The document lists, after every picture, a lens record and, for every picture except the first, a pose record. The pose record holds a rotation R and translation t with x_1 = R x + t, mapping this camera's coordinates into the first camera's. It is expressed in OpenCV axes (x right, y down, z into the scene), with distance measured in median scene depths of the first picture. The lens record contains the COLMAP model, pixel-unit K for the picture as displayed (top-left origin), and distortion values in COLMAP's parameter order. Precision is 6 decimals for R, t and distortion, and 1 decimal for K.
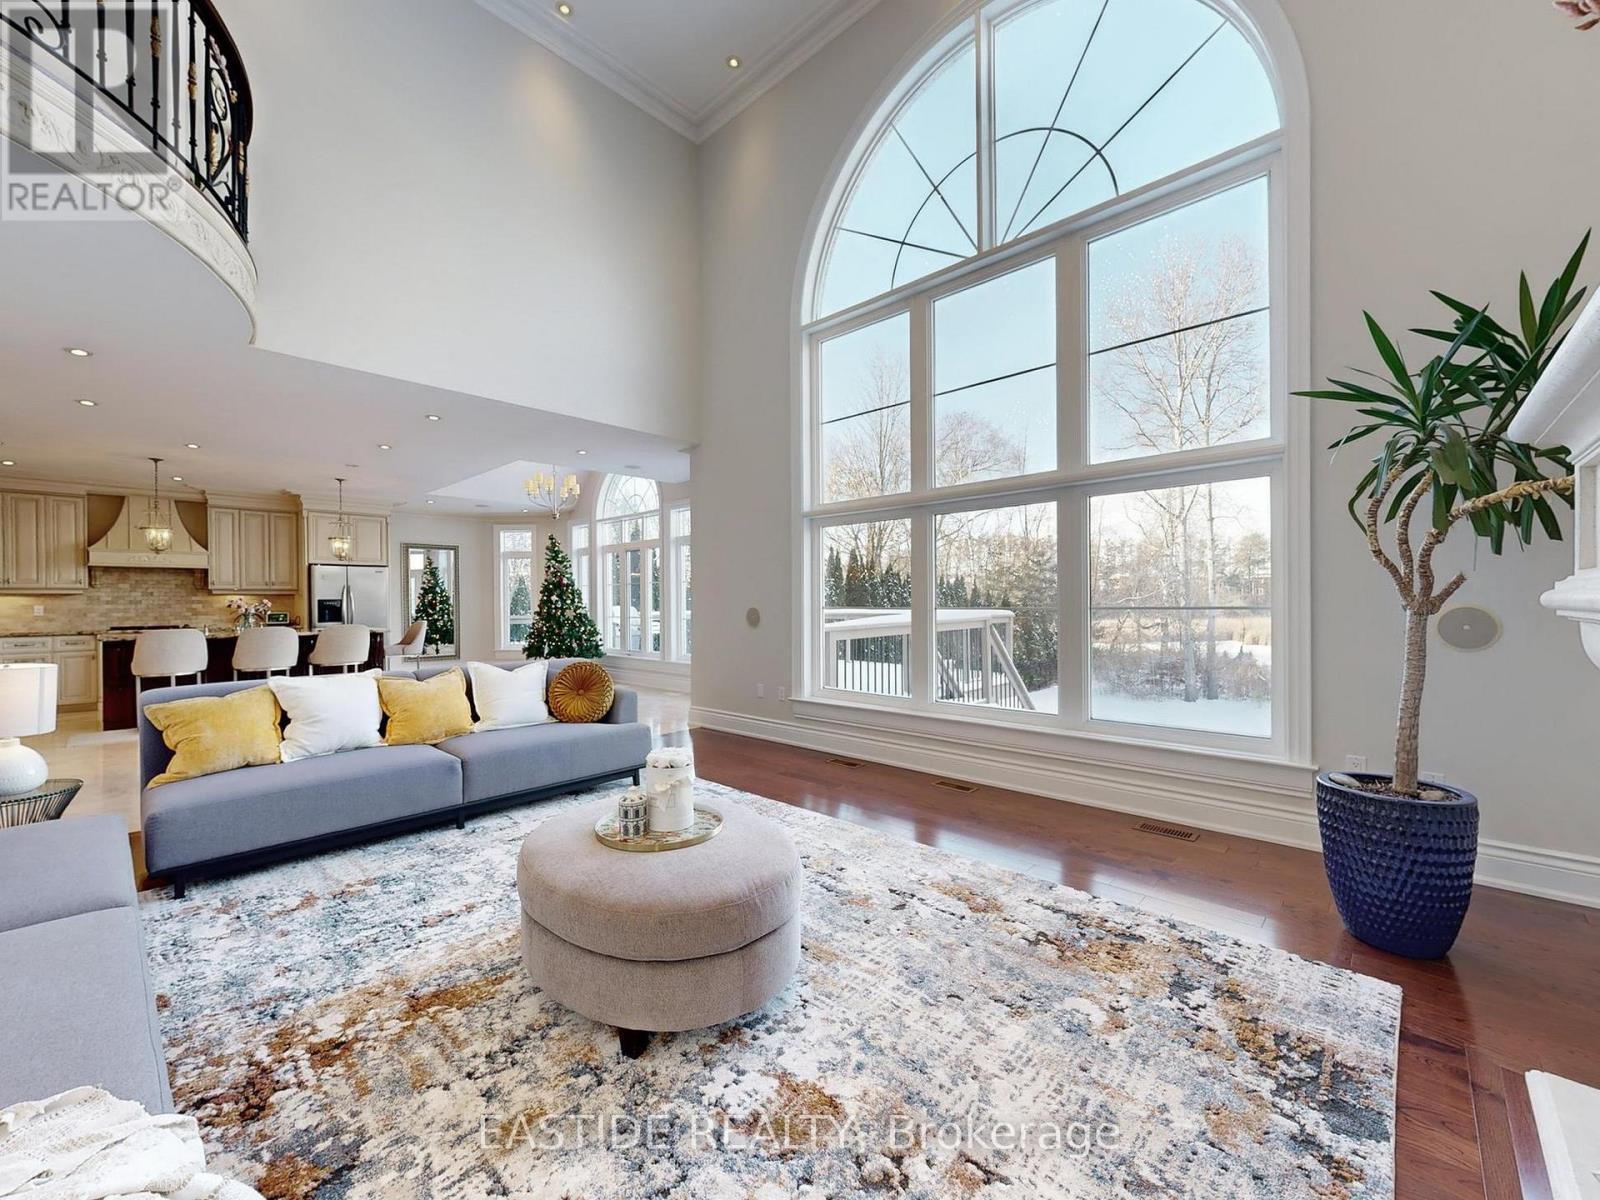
lens RADIAL K [[635.8, 0, 812.7], [0, 635.8, 601.9], [0, 0, 1]] dist [0.001612, -0.000211]
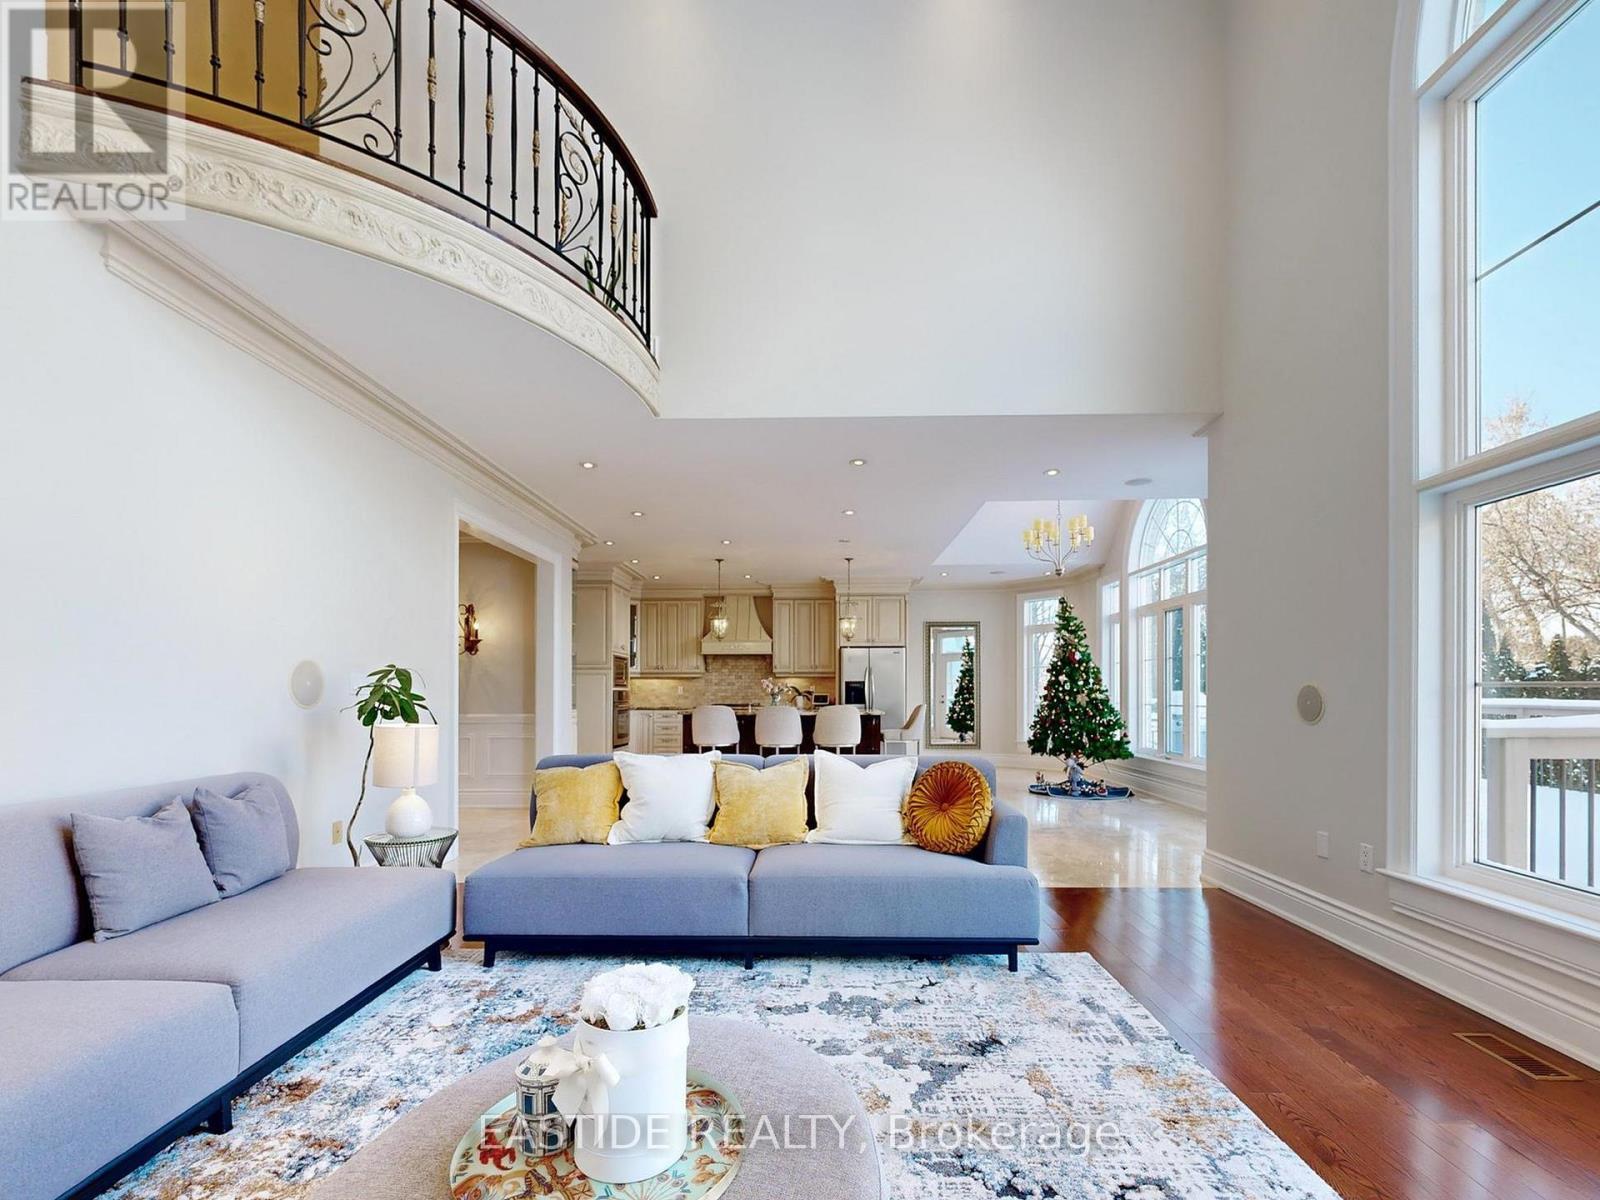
lens RADIAL K [[727.8, 0, 804.2], [0, 727.8, 689.4], [0, 0, 1]] dist [0.000691, 0.000108]
pose [[0.661094, 0.003223, -0.750296, 0.063597], [-0.004024, 0.999992, 0.000750, 0.009978], [0.750292, 0.002523, 0.661102, 0.212581]]
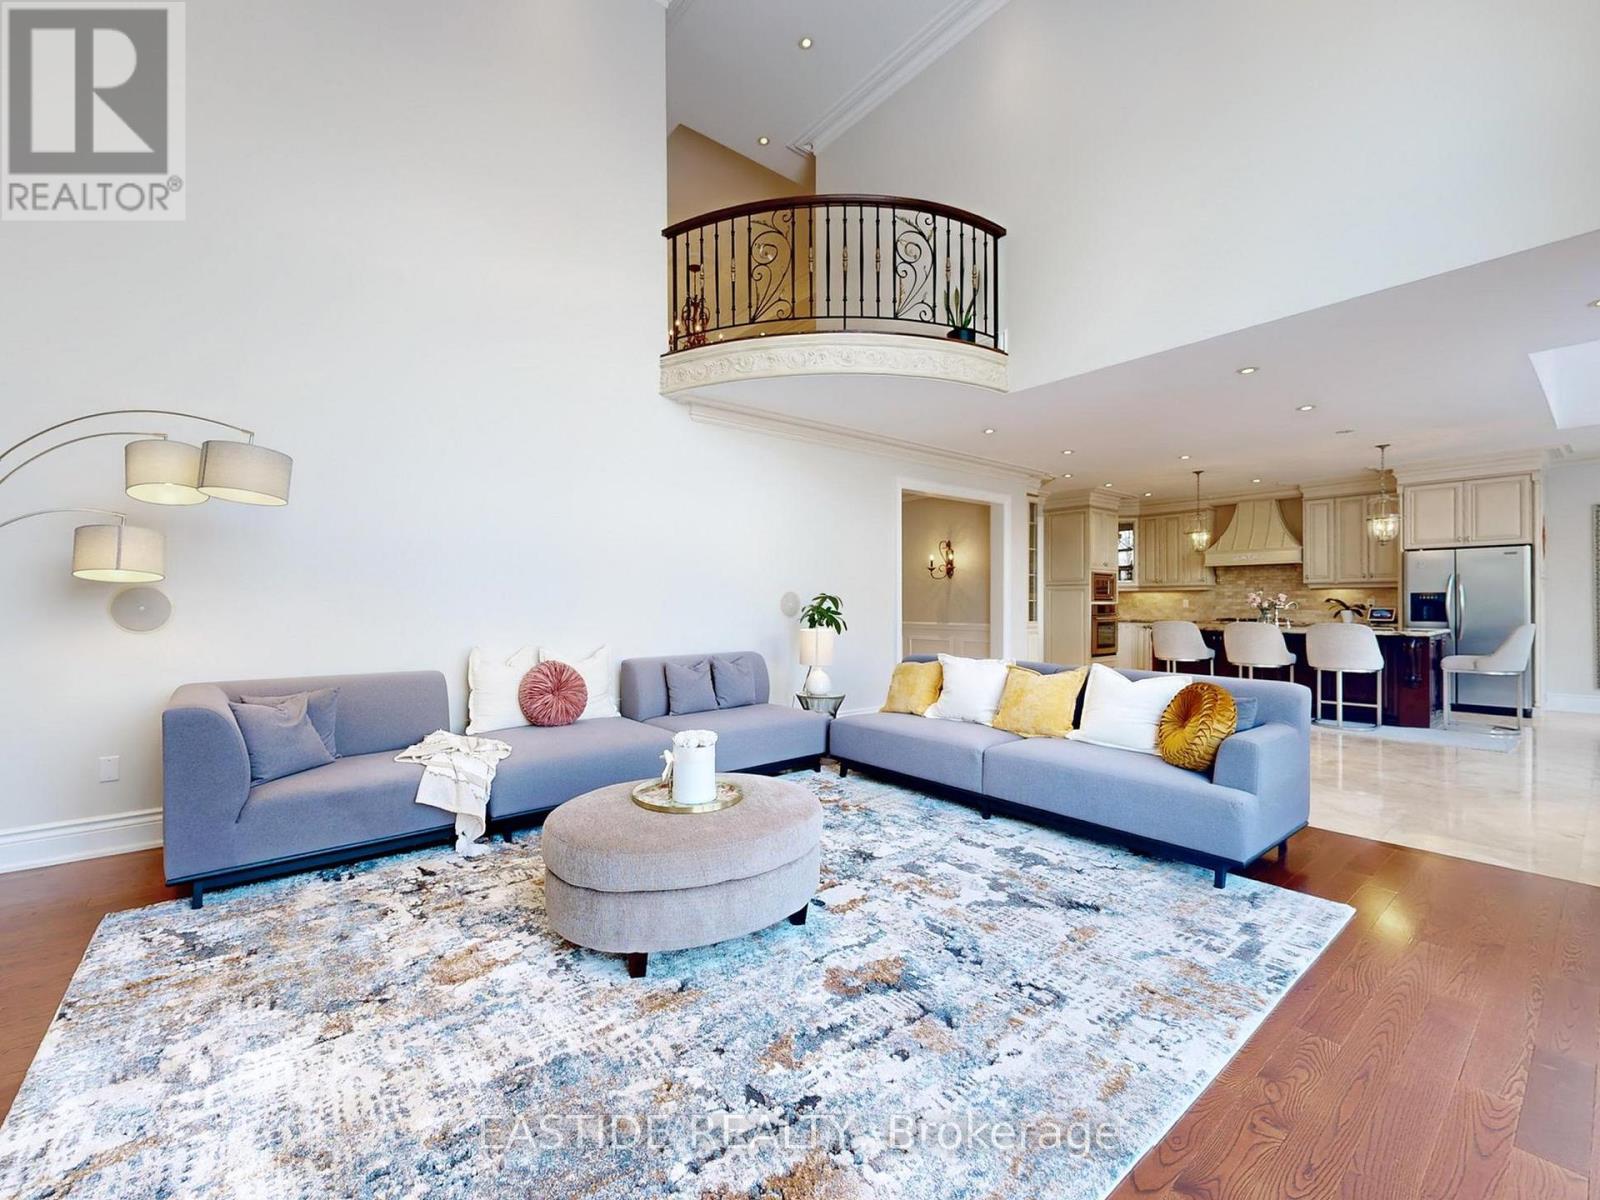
lens RADIAL K [[653.5, 0, 737.4], [0, 653.5, 602.0], [0, 0, 1]] dist [0.002433, 0.000121]
pose [[-0.183224, 0.006489, -0.983050, 0.246540], [0.002332, 0.999978, 0.006166, 0.000446], [0.983068, -0.001163, -0.183235, 0.359268]]
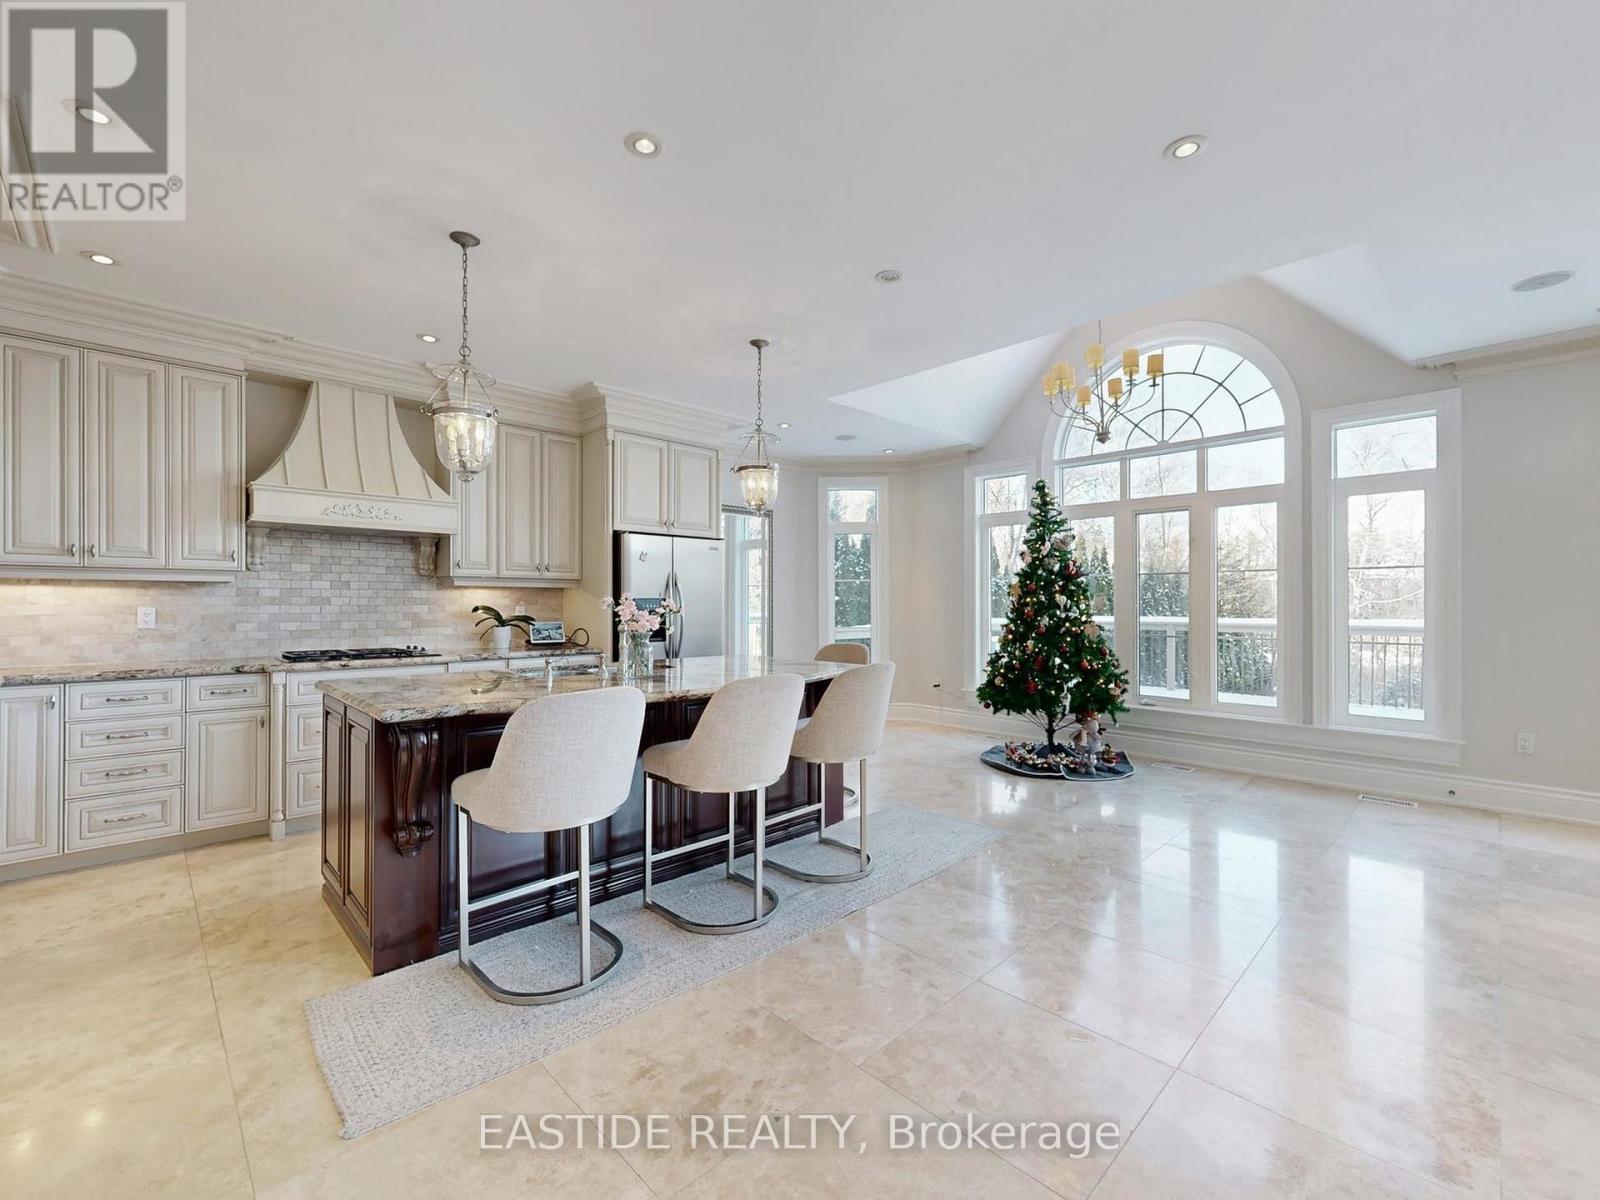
lens RADIAL K [[677.6, 0, 815.5], [0, 677.6, 601.5], [0, 0, 1]] dist [0.002867, 0.000006]
pose [[0.999177, 0.008533, -0.039657, -0.718269], [-0.008702, 0.999954, -0.004093, -0.000314], [0.039620, 0.004435, 0.999205, 0.532485]]
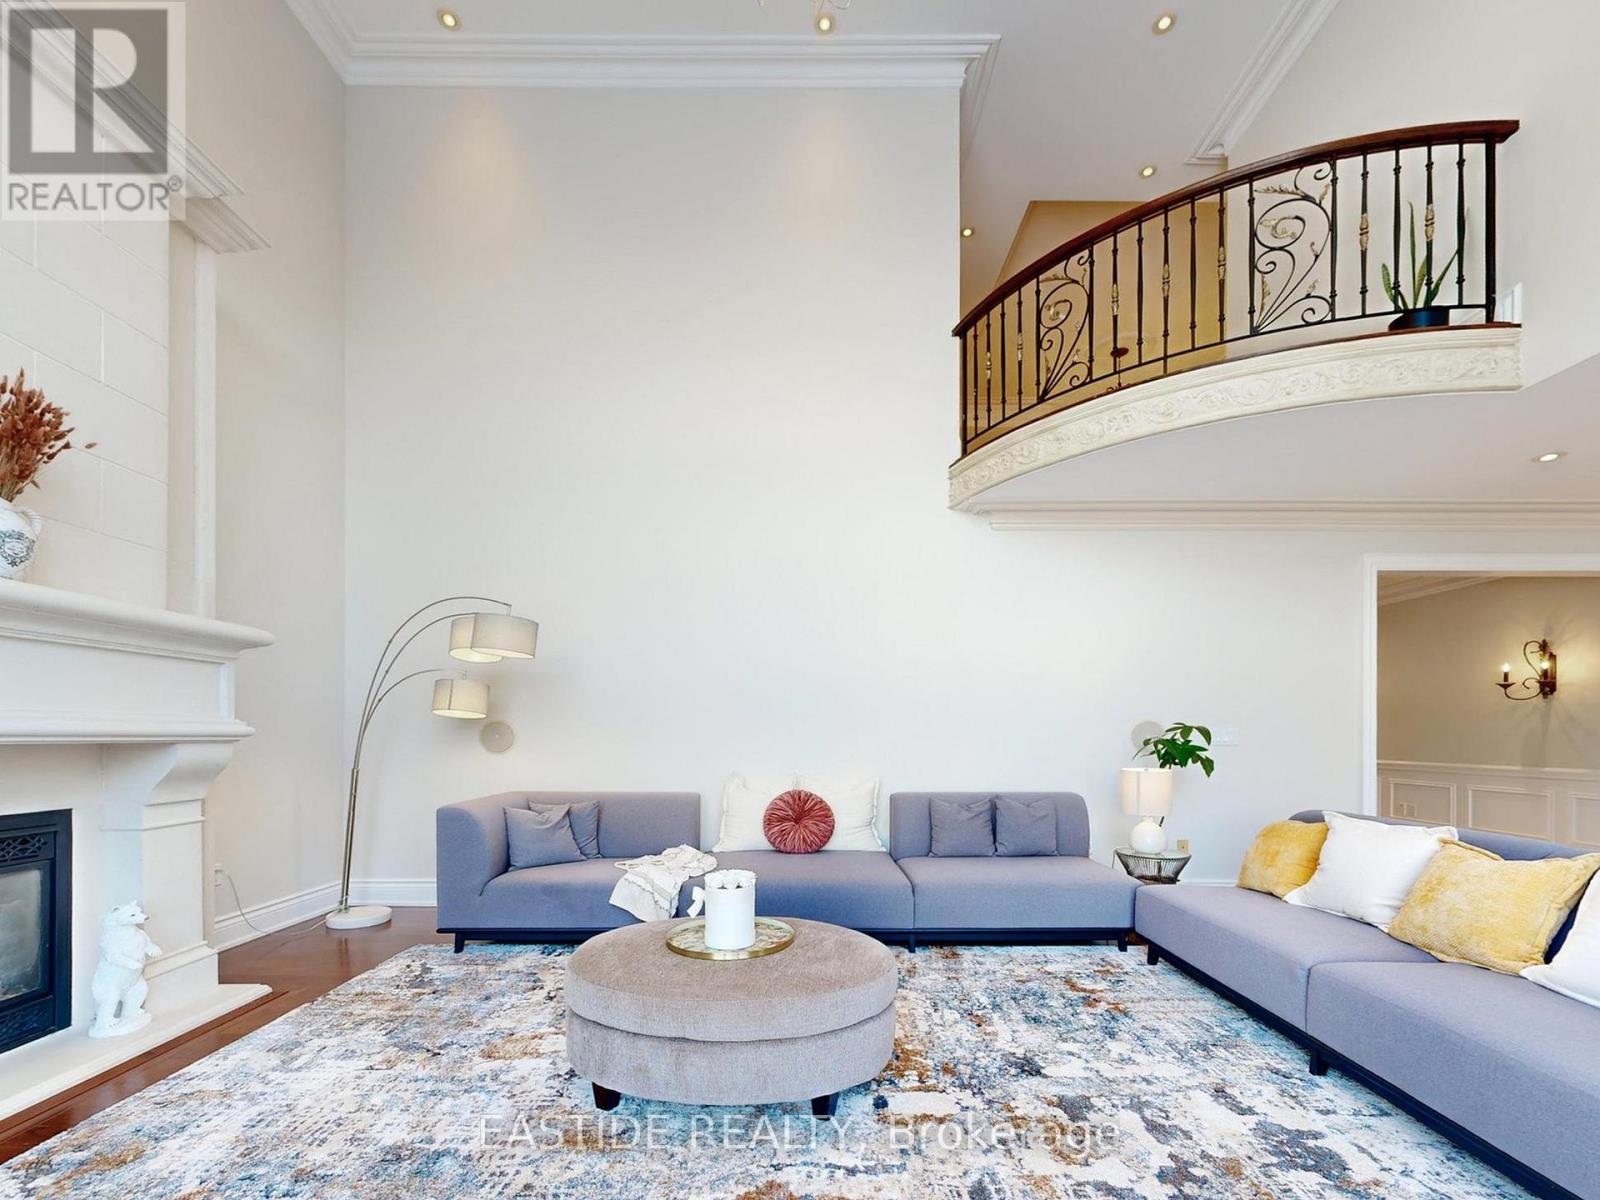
lens RADIAL K [[677.6, 0, 815.5], [0, 677.6, 601.5], [0, 0, 1]] dist [0.002867, 0.000006]
pose [[-0.729679, -0.126572, -0.671973, 0.129260], [0.003361, 0.982043, -0.188626, 0.015388], [0.683781, -0.139895, -0.716151, 0.538687]]
